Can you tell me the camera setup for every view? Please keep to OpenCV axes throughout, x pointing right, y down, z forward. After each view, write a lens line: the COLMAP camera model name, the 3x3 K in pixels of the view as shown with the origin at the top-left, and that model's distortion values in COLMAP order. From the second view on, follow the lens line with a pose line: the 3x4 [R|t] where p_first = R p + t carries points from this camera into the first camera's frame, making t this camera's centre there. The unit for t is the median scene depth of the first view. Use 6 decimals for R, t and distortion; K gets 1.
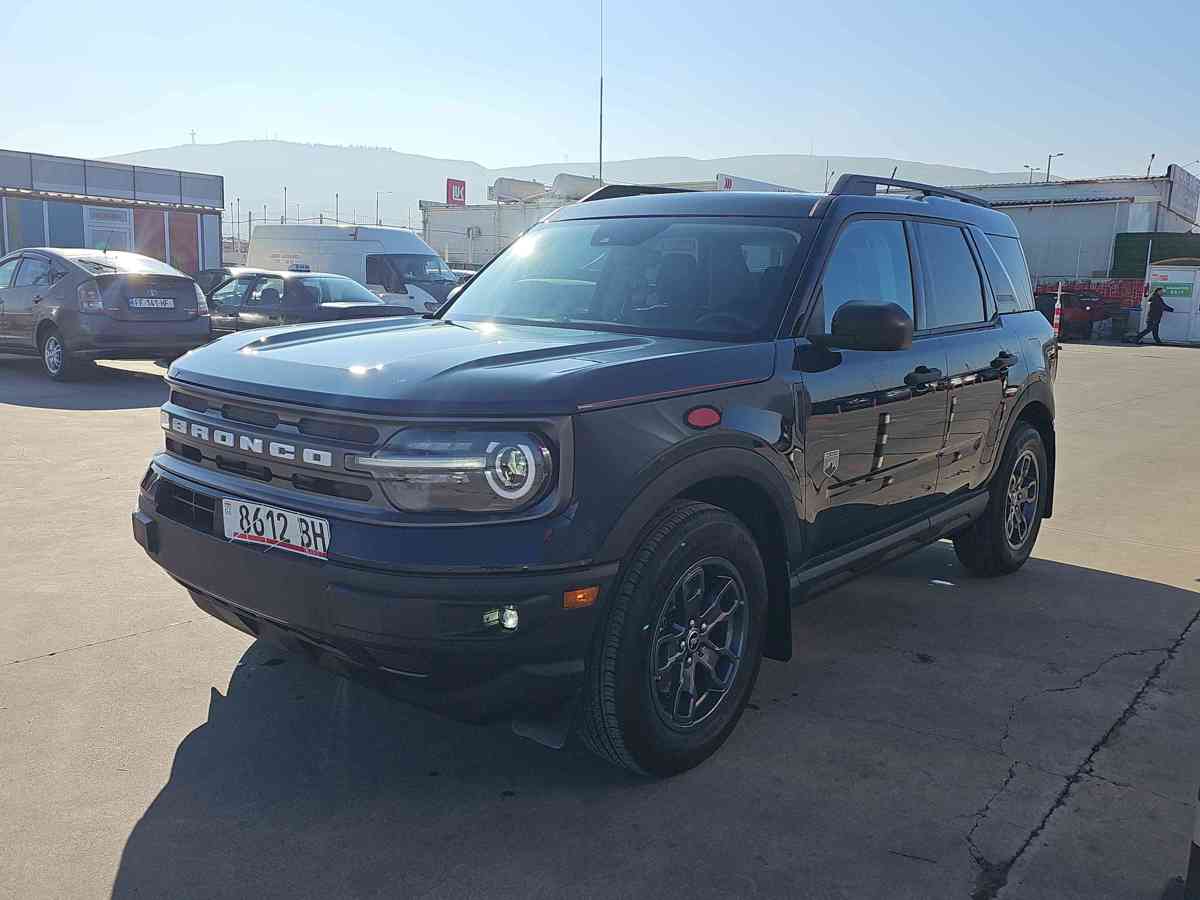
lens RADIAL K [[998.5, 0, 594.9], [0, 998.5, 414.1], [0, 0, 1]] dist [0.092821, -0.129620]
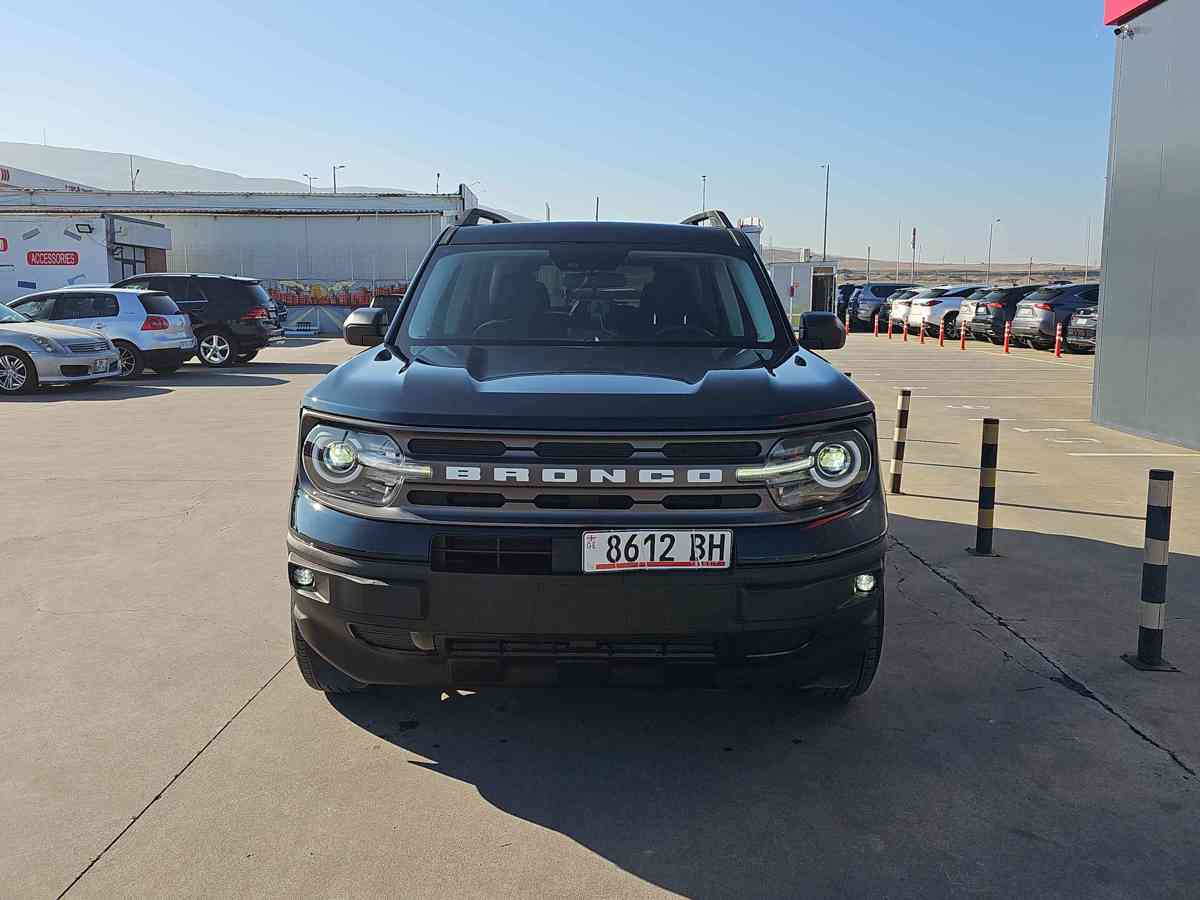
lens RADIAL K [[998.5, 0, 594.9], [0, 998.5, 414.1], [0, 0, 1]] dist [0.092821, -0.129620]
pose [[0.771563, -0.097023, 0.628711, -1.018832], [0.098549, 0.994600, 0.032546, -0.068894], [-0.628474, 0.036847, 0.776958, 0.226033]]
